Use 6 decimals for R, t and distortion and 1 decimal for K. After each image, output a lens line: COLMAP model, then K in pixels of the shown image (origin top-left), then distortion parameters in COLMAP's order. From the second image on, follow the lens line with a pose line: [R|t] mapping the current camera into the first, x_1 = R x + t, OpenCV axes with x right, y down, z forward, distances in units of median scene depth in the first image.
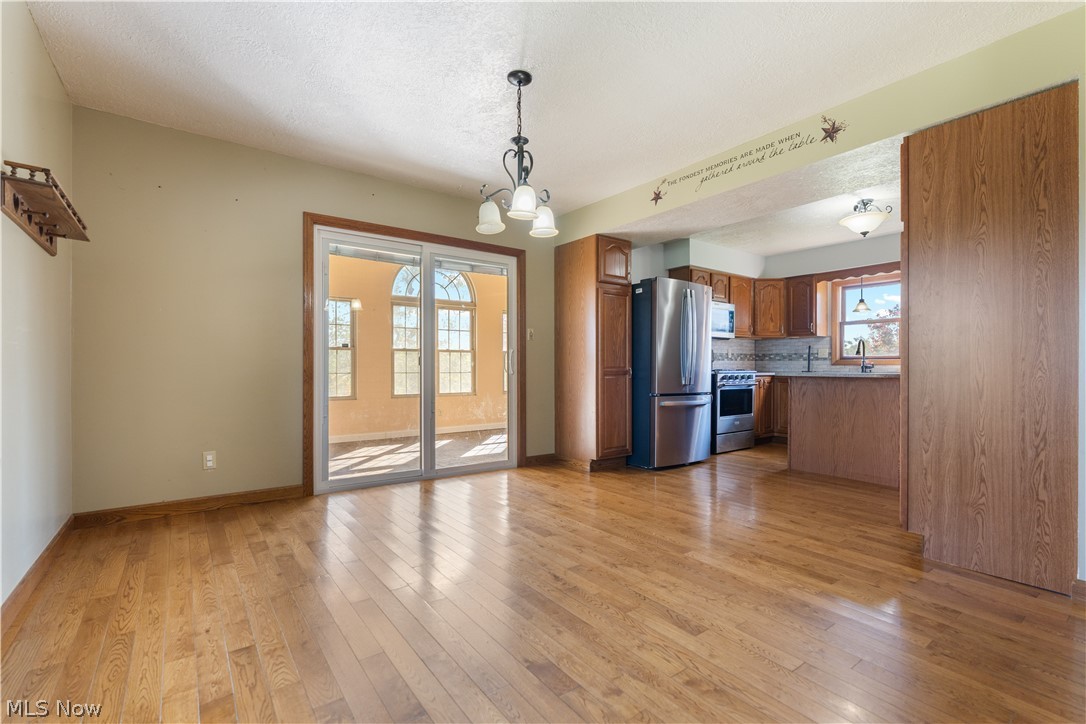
lens RADIAL K [[487.6, 0, 549.6], [0, 487.6, 368.6], [0, 0, 1]] dist [-0.001567, 0.000023]
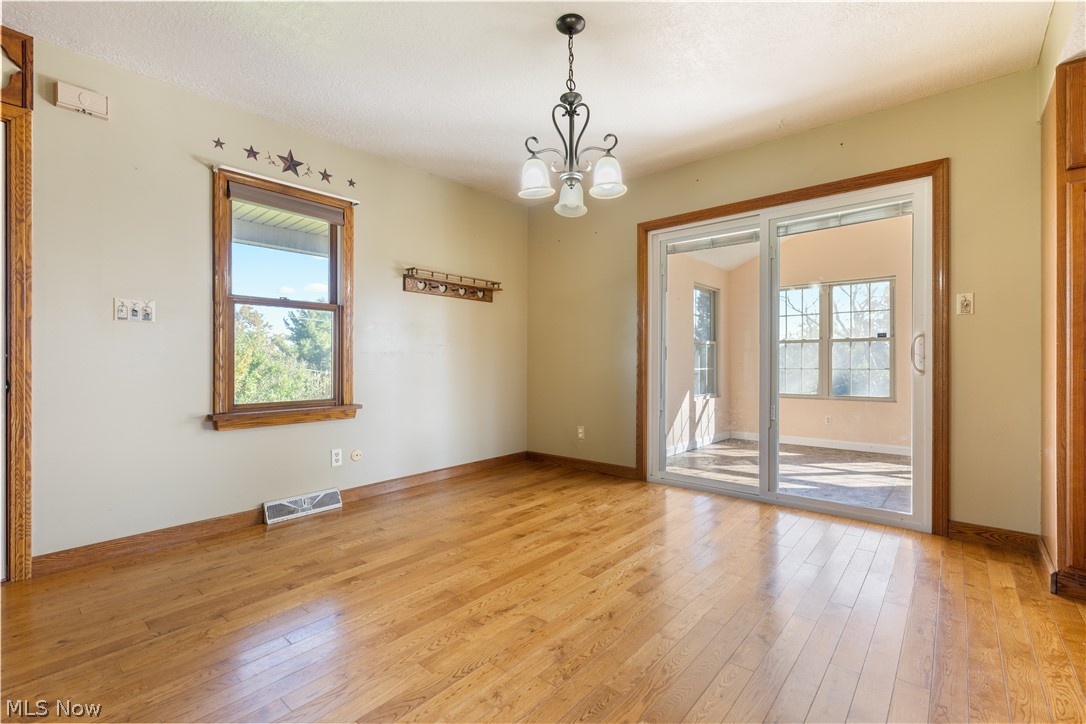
lens RADIAL K [[489.4, 0, 543.0], [0, 489.4, 362.0], [0, 0, 1]] dist [-0.001100, 0.000786]
pose [[0.210415, -0.000480, -0.977612, 0.544506], [0.001812, 0.999998, -0.000101, -0.006536], [0.977610, -0.001750, 0.210416, 0.552230]]
